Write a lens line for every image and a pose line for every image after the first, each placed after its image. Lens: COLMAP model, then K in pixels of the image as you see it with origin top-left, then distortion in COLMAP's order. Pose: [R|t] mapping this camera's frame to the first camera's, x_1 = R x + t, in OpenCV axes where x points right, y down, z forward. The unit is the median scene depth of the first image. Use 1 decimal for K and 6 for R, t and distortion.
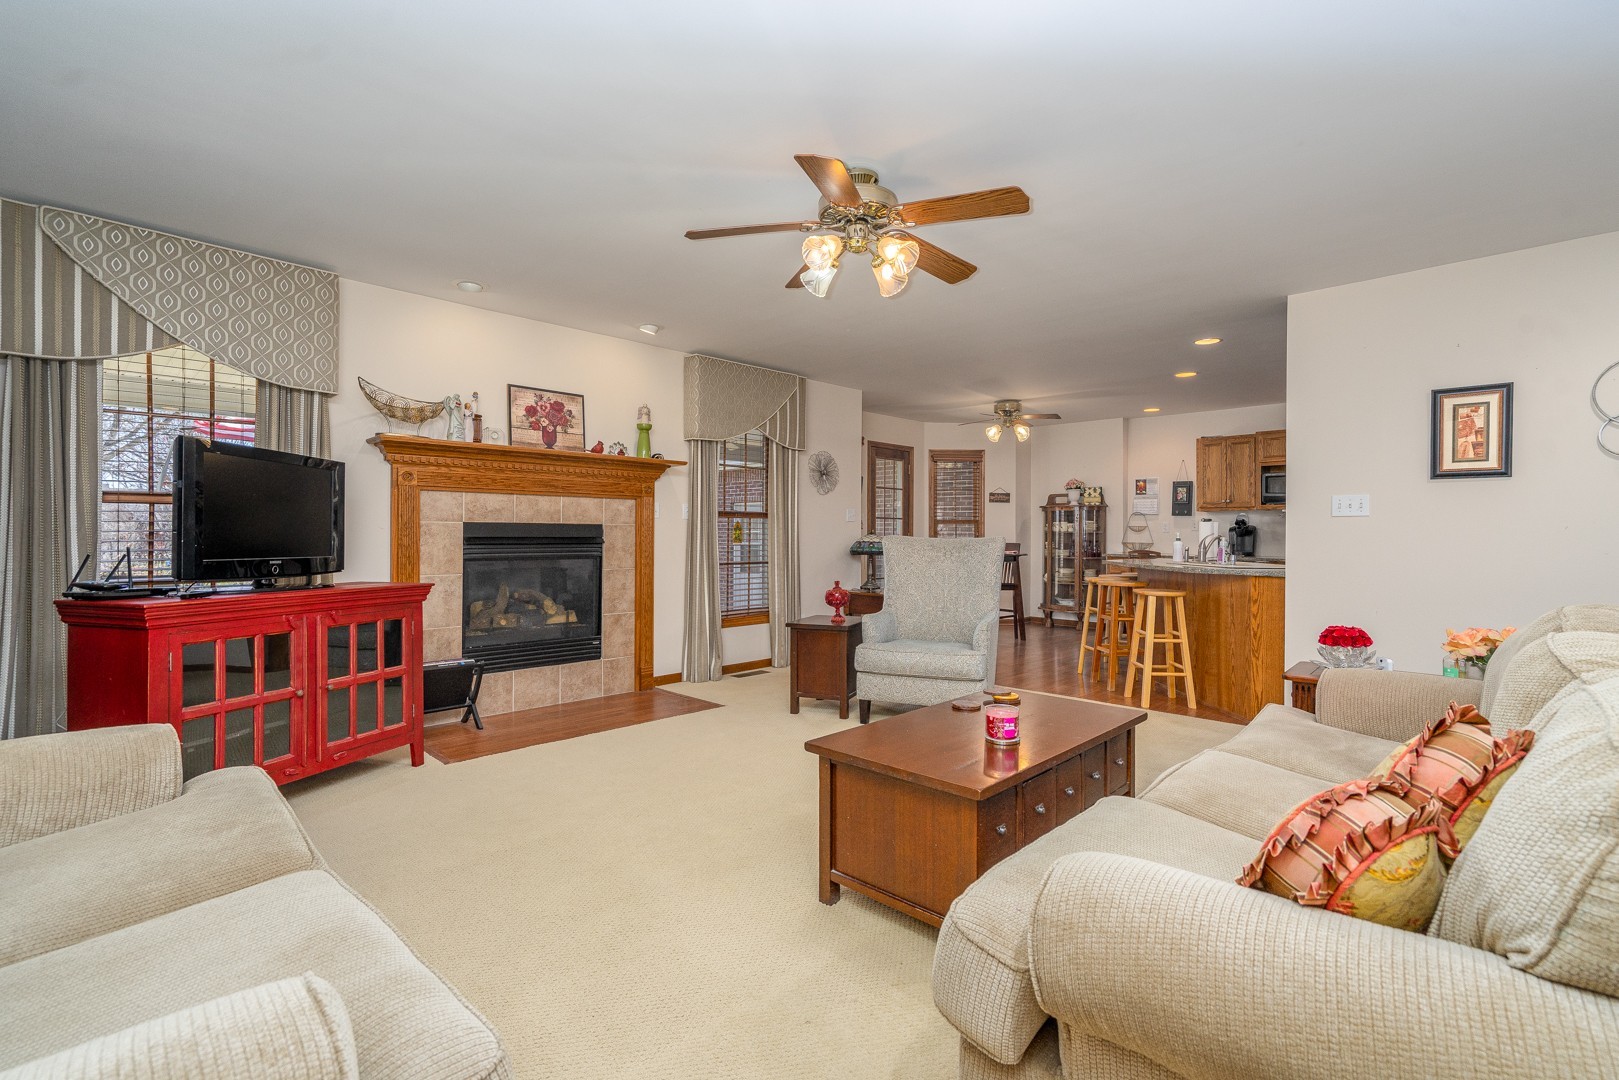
lens RADIAL K [[737.6, 0, 815.5], [0, 737.6, 537.0], [0, 0, 1]] dist [0.003298, 0.001584]
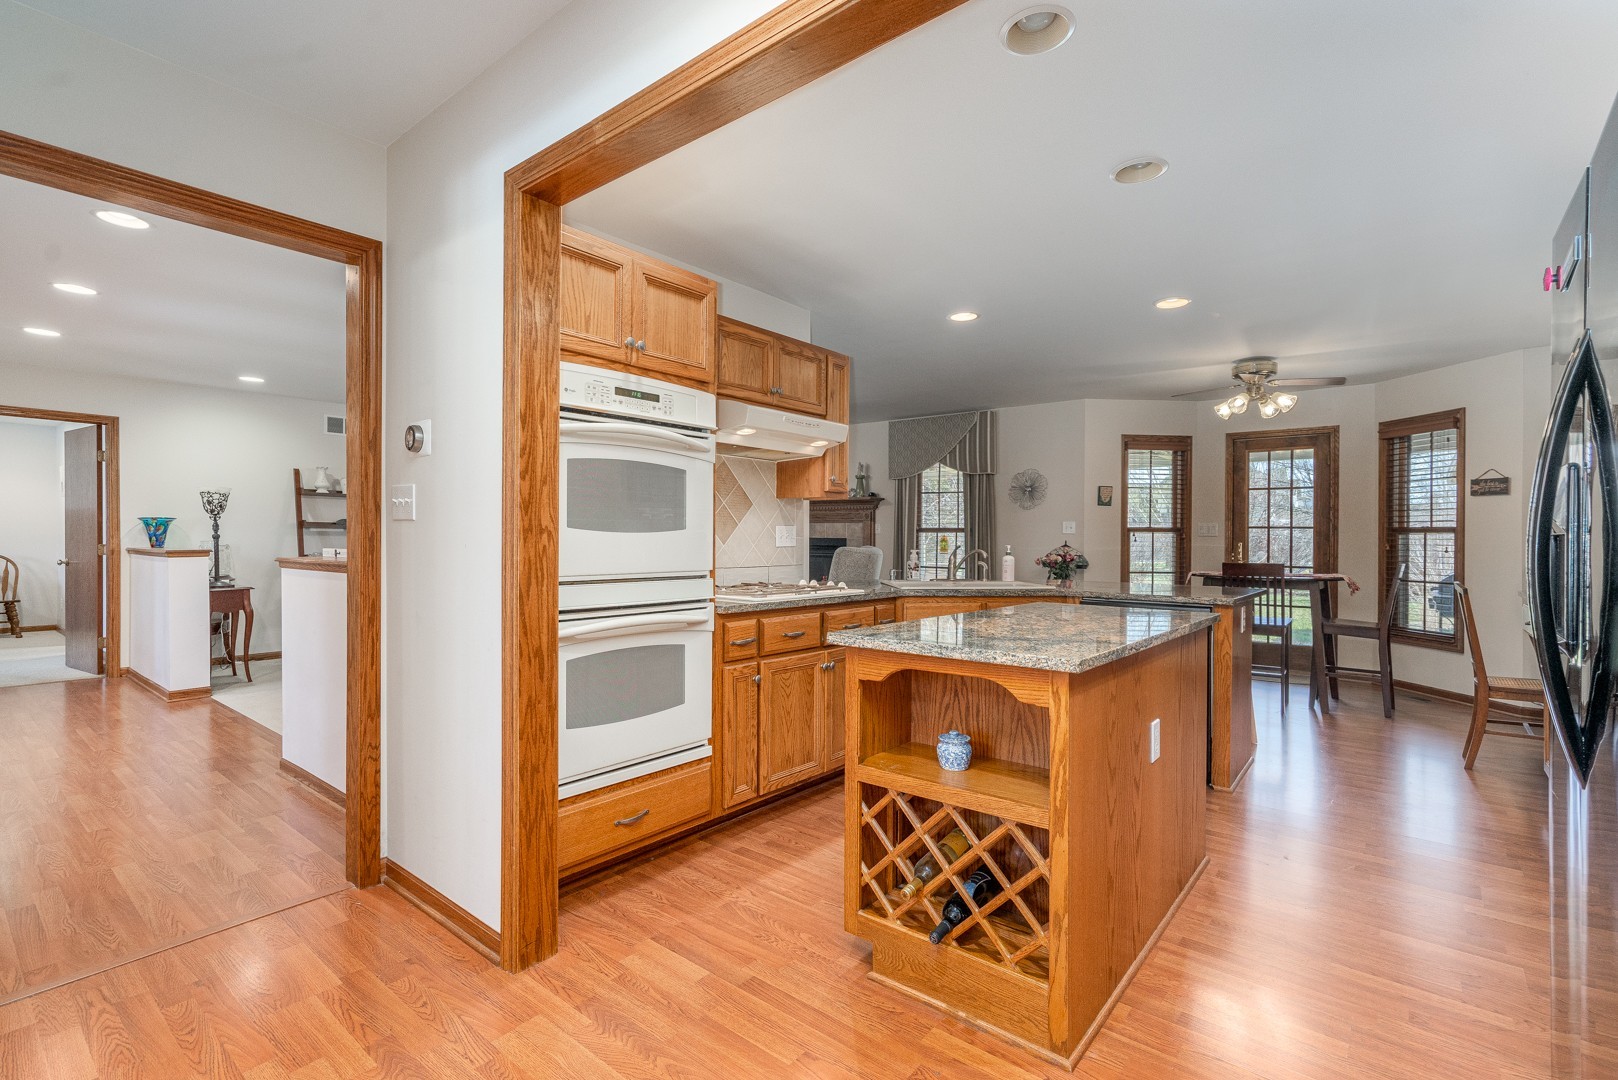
lens RADIAL K [[737.1, 0, 811.0], [0, 737.1, 537.5], [0, 0, 1]] dist [0.003298, 0.001584]
pose [[0.062321, 0.003524, -0.998050, 0.957224], [-0.007064, 0.999970, 0.003090, -0.016970], [0.998031, 0.006858, 0.062344, 0.575322]]
